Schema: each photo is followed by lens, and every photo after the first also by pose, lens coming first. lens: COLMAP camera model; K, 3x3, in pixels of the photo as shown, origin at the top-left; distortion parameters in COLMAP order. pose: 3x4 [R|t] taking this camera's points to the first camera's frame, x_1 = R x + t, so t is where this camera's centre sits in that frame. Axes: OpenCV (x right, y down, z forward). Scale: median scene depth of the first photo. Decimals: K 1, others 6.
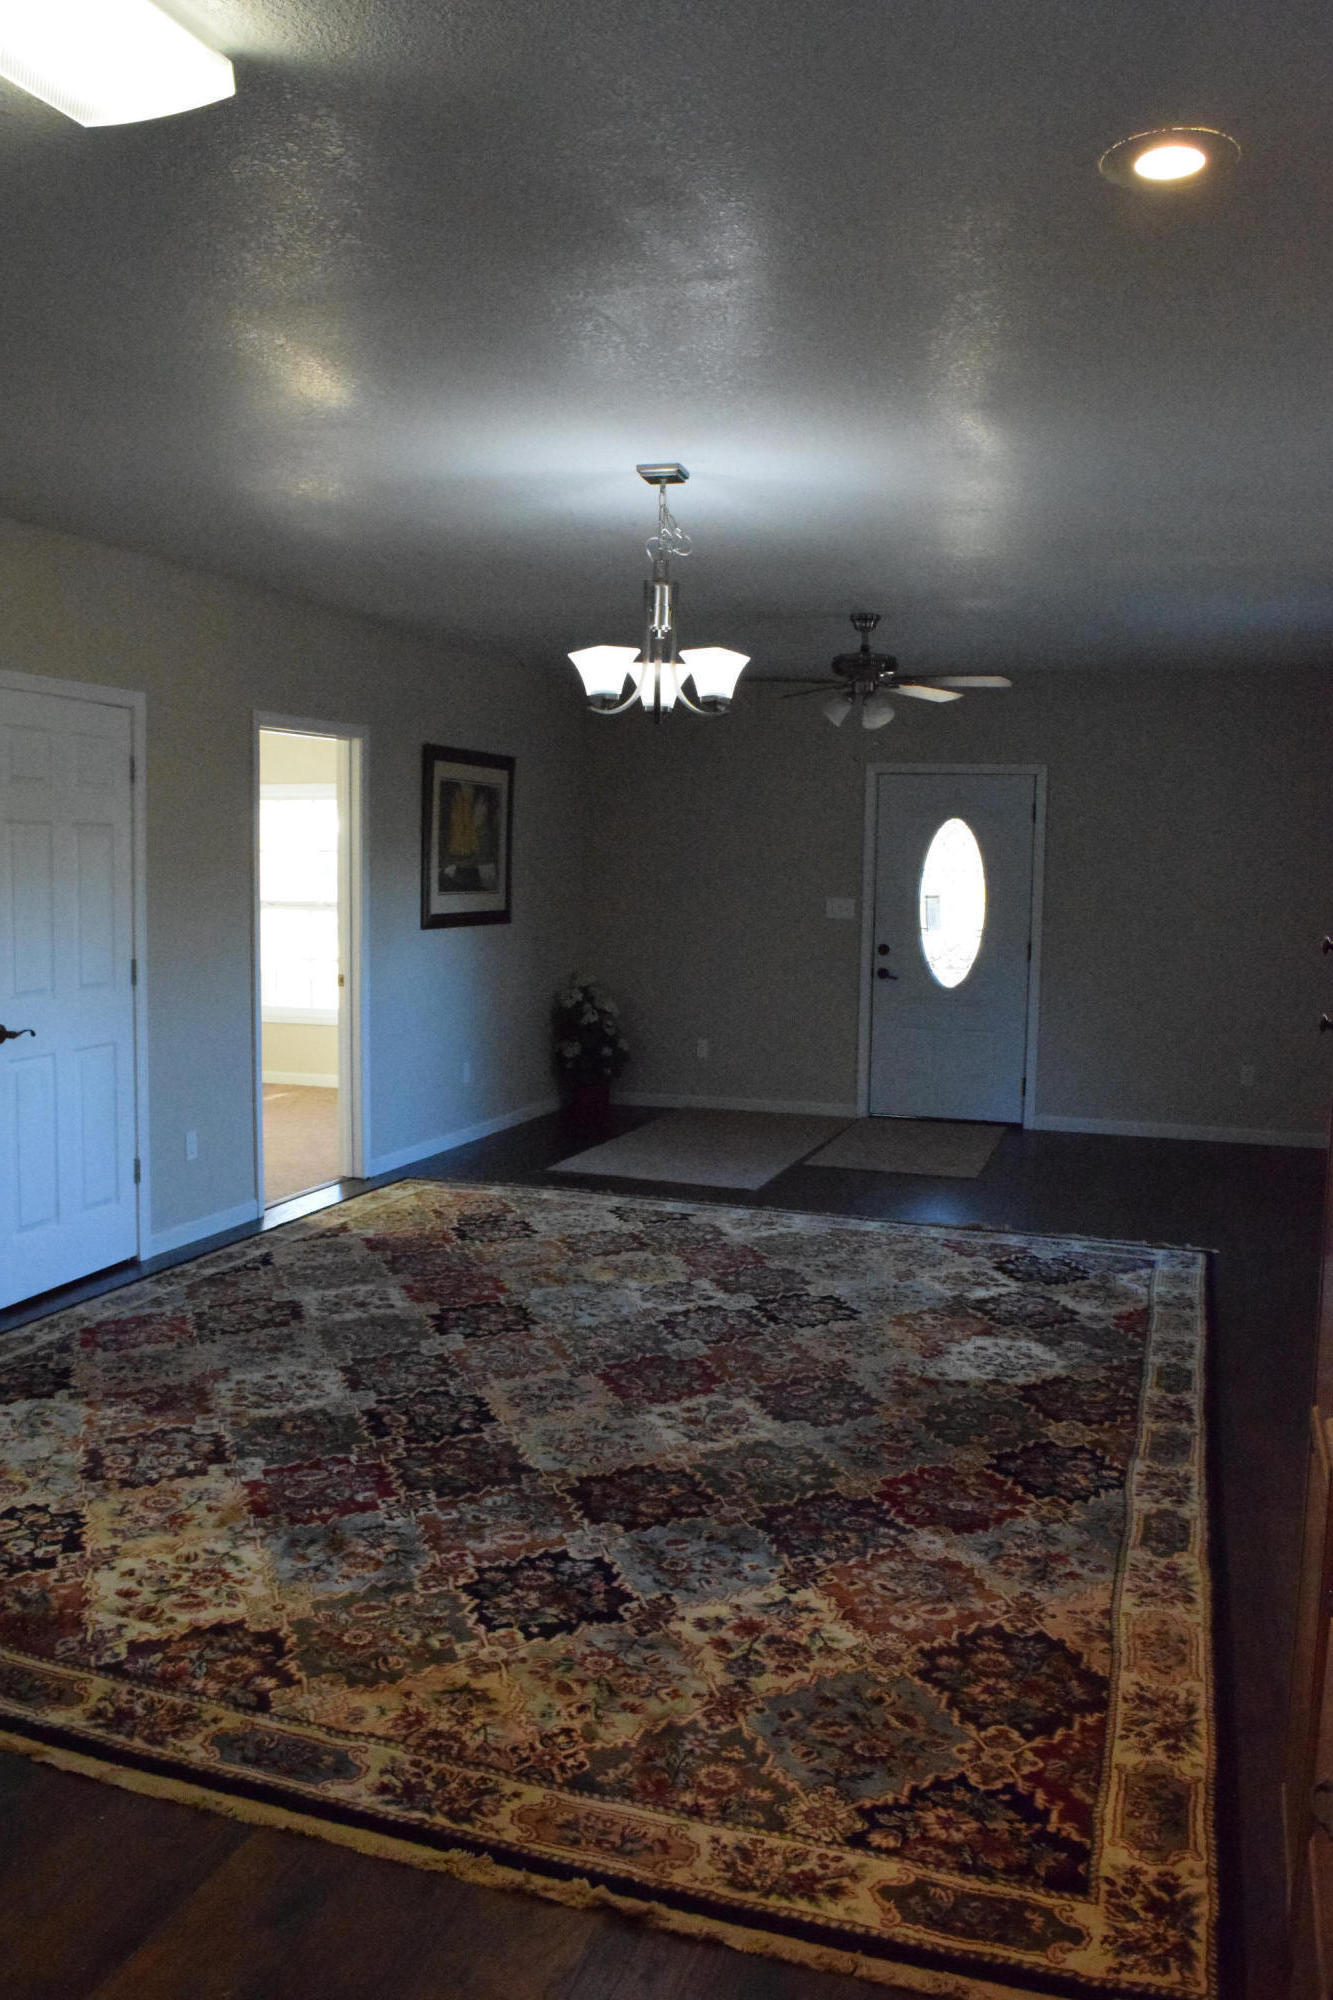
lens RADIAL K [[1563.9, 0, 651.5], [0, 1563.9, 997.5], [0, 0, 1]] dist [-0.095143, 0.021929]
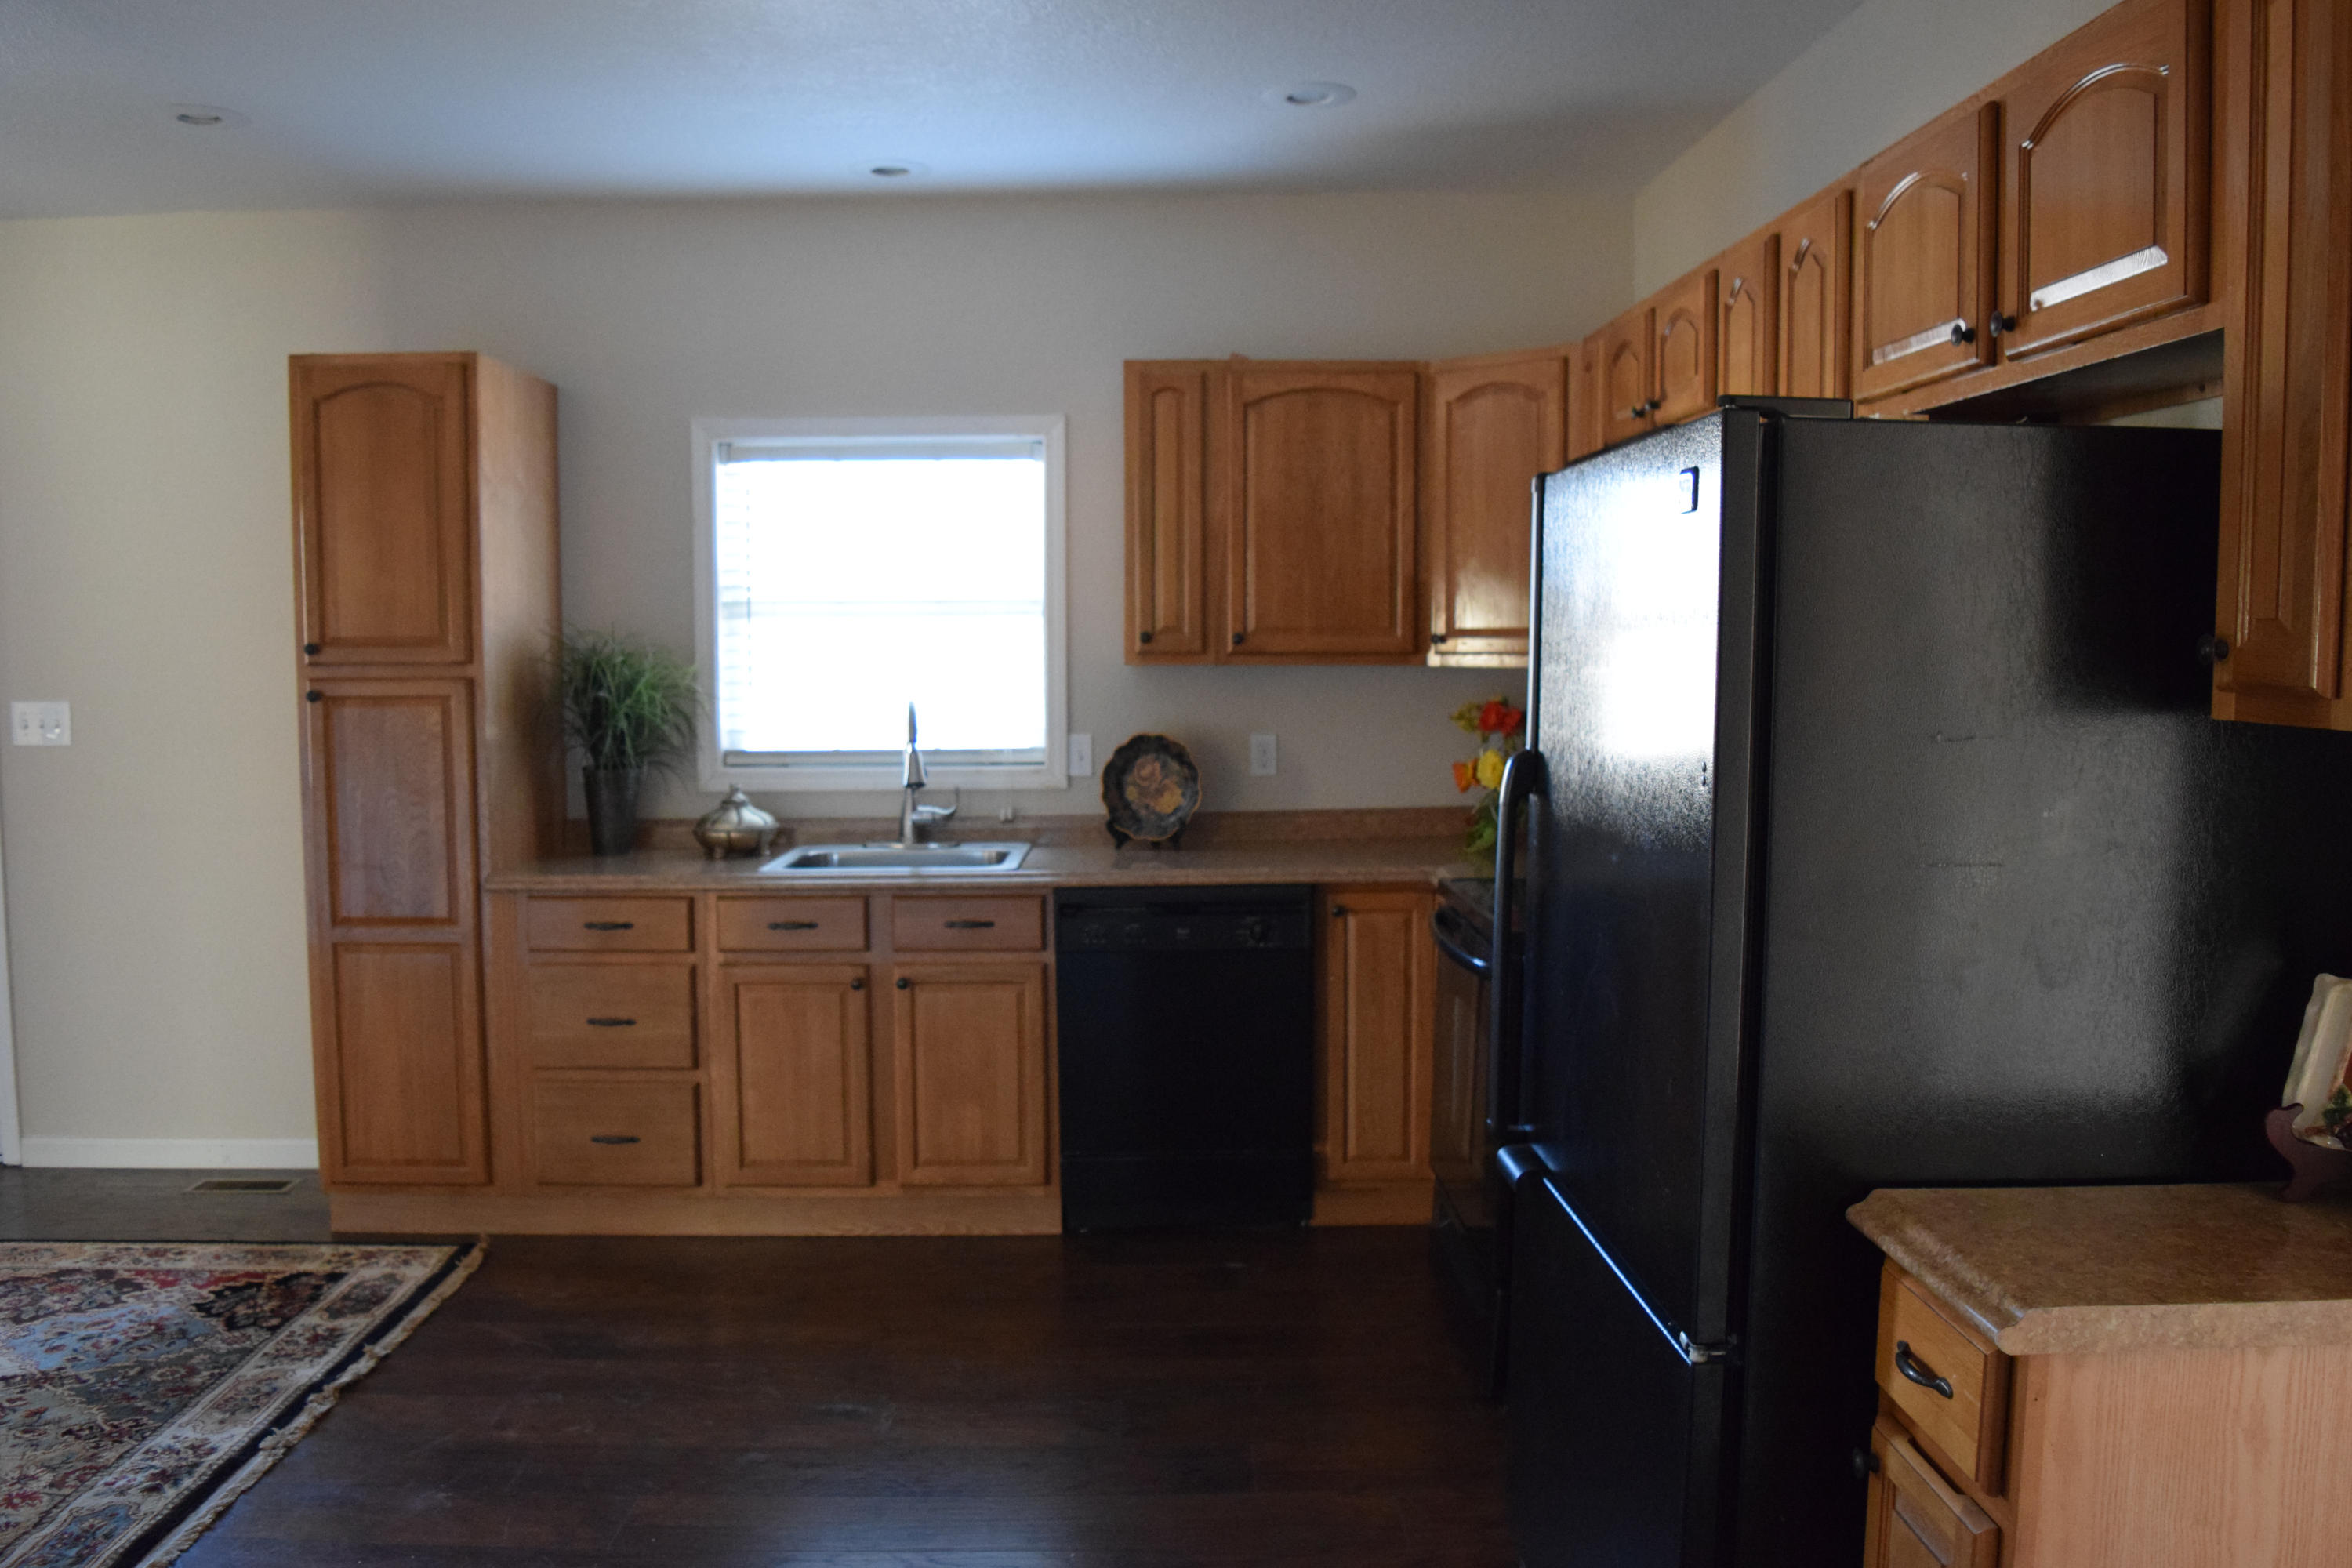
lens RADIAL K [[1839.1, 0, 1183.7], [0, 1839.1, 779.4], [0, 0, 1]] dist [-0.095143, 0.021929]
pose [[-0.353724, -0.090143, 0.930996, -0.862976], [0.072187, 0.989746, 0.123258, -0.033078], [-0.932560, 0.110805, -0.343590, 0.404294]]
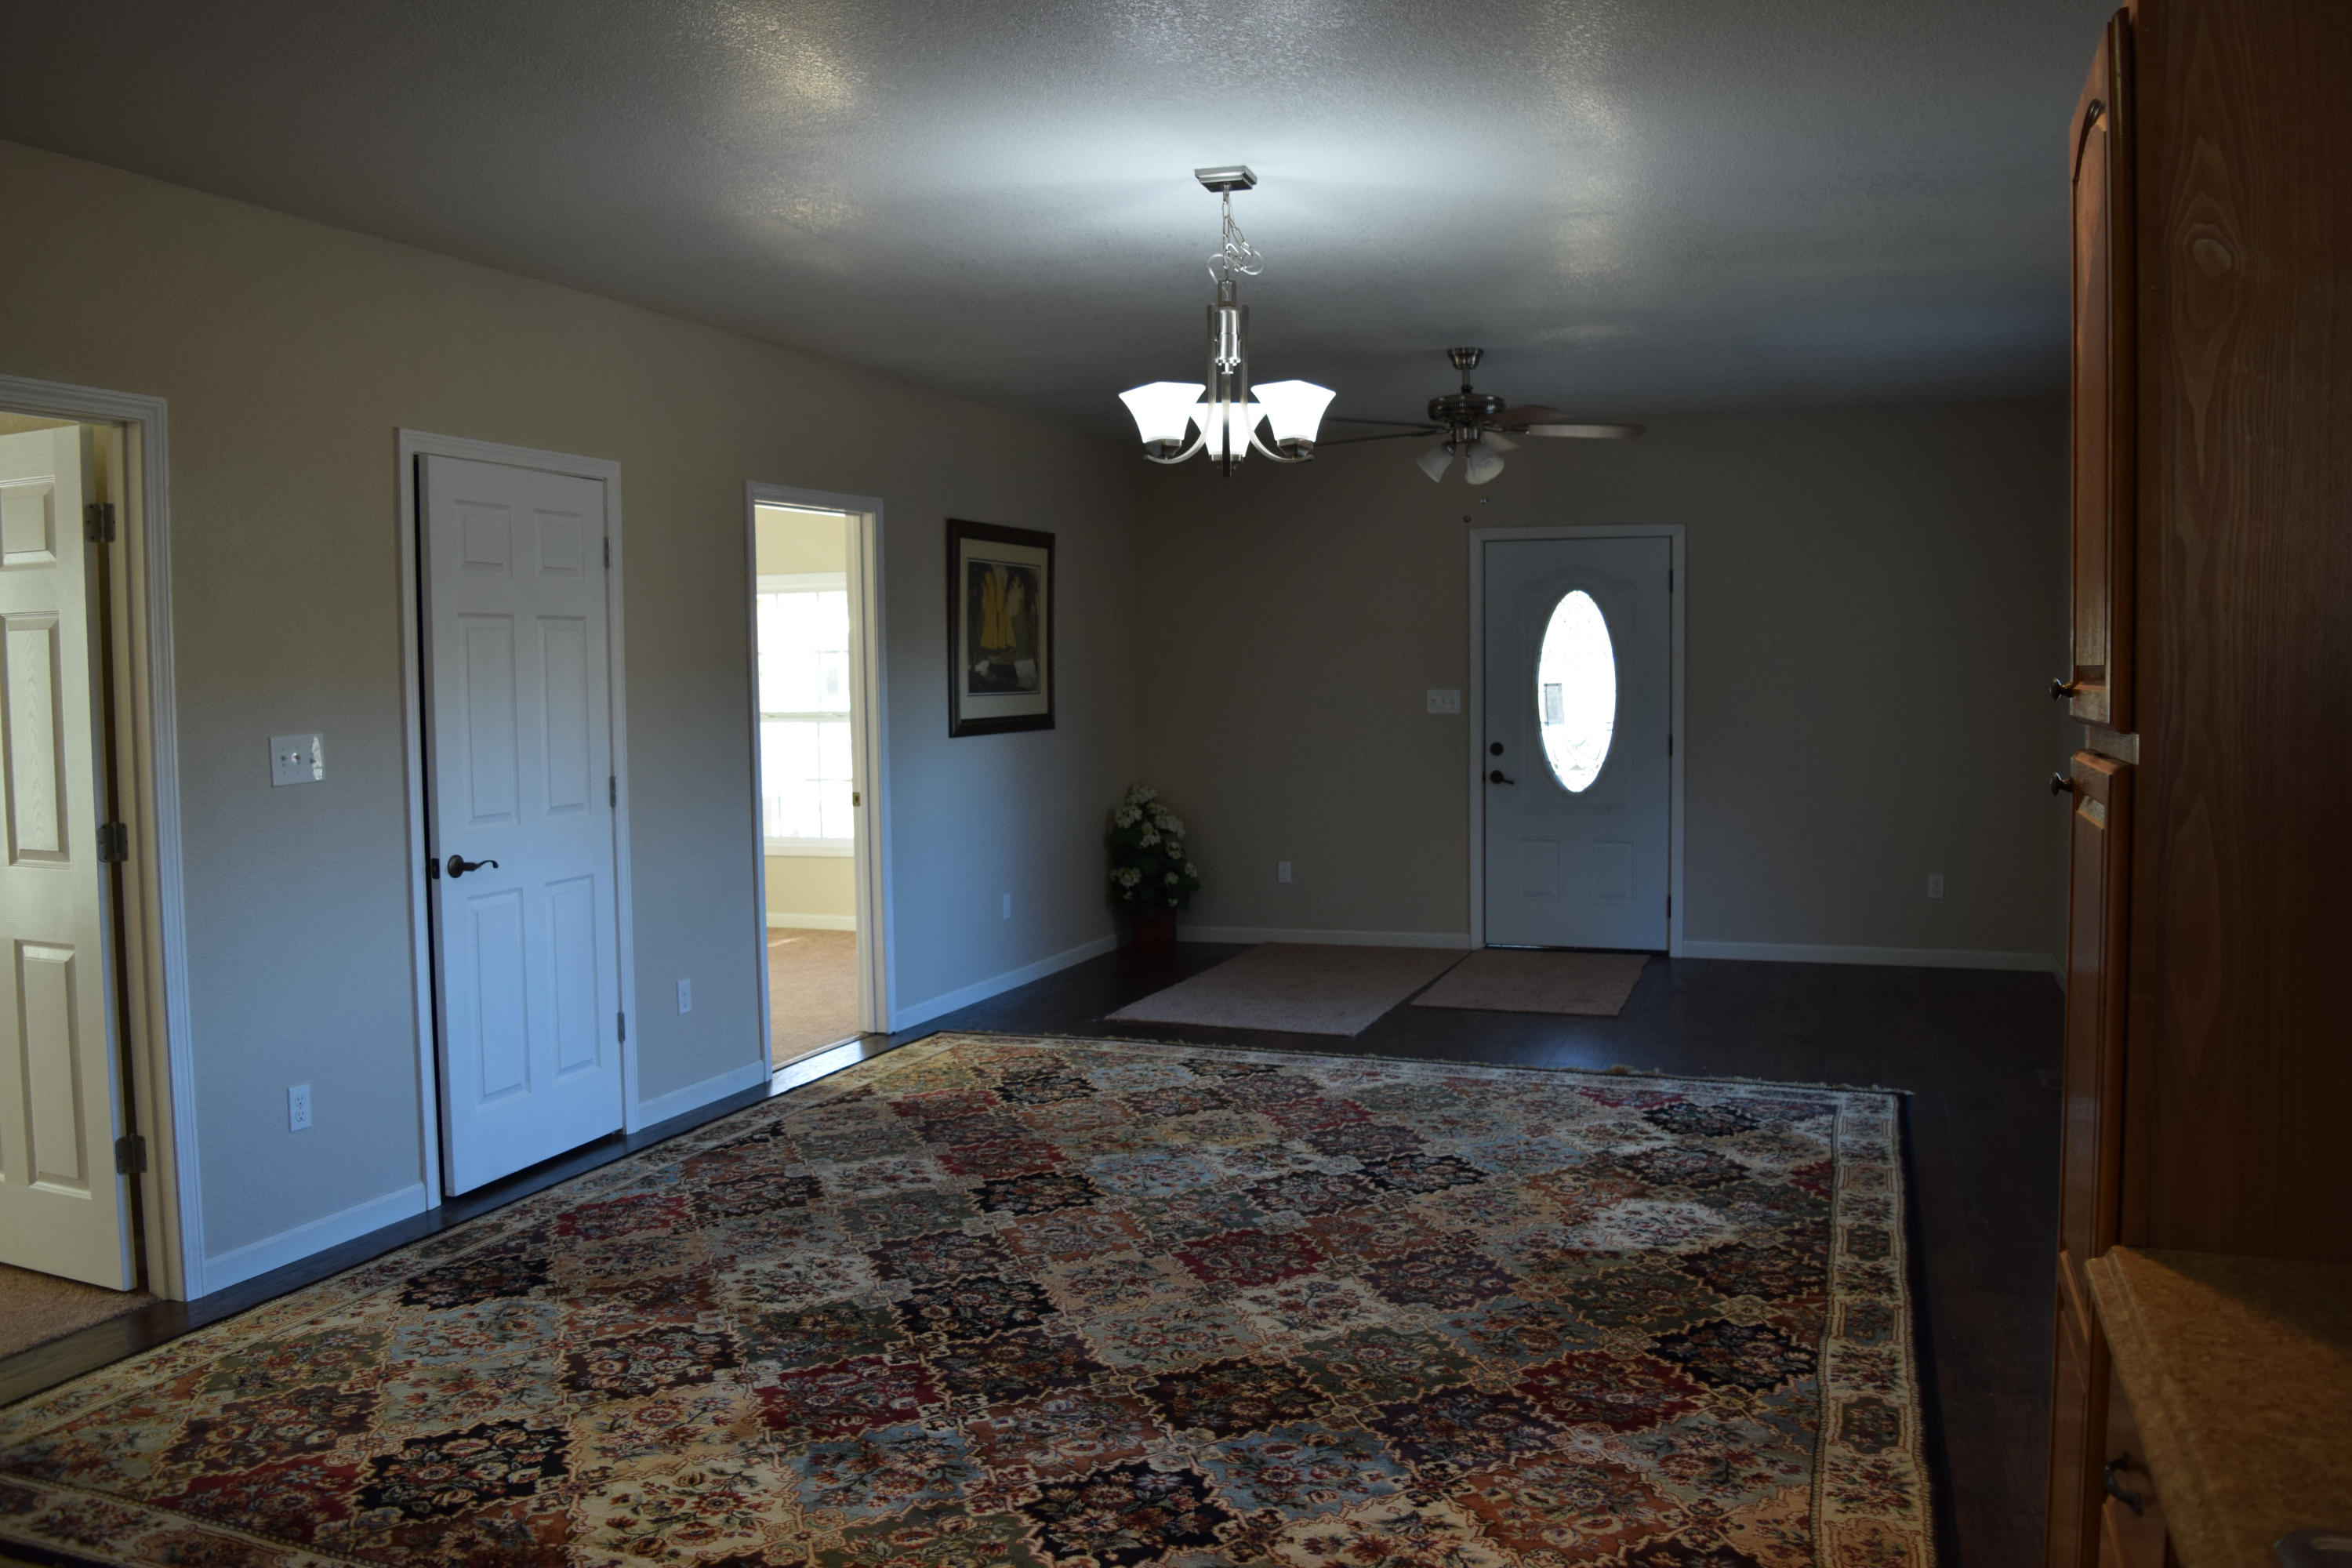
lens RADIAL K [[1839.1, 0, 1185.0], [0, 1839.1, 779.0], [0, 0, 1]] dist [-0.095143, 0.021929]
pose [[0.999503, -0.026550, -0.016990, -0.006593], [0.026113, 0.999335, -0.025460, 0.013436], [0.017655, 0.025004, 0.999531, 0.013880]]
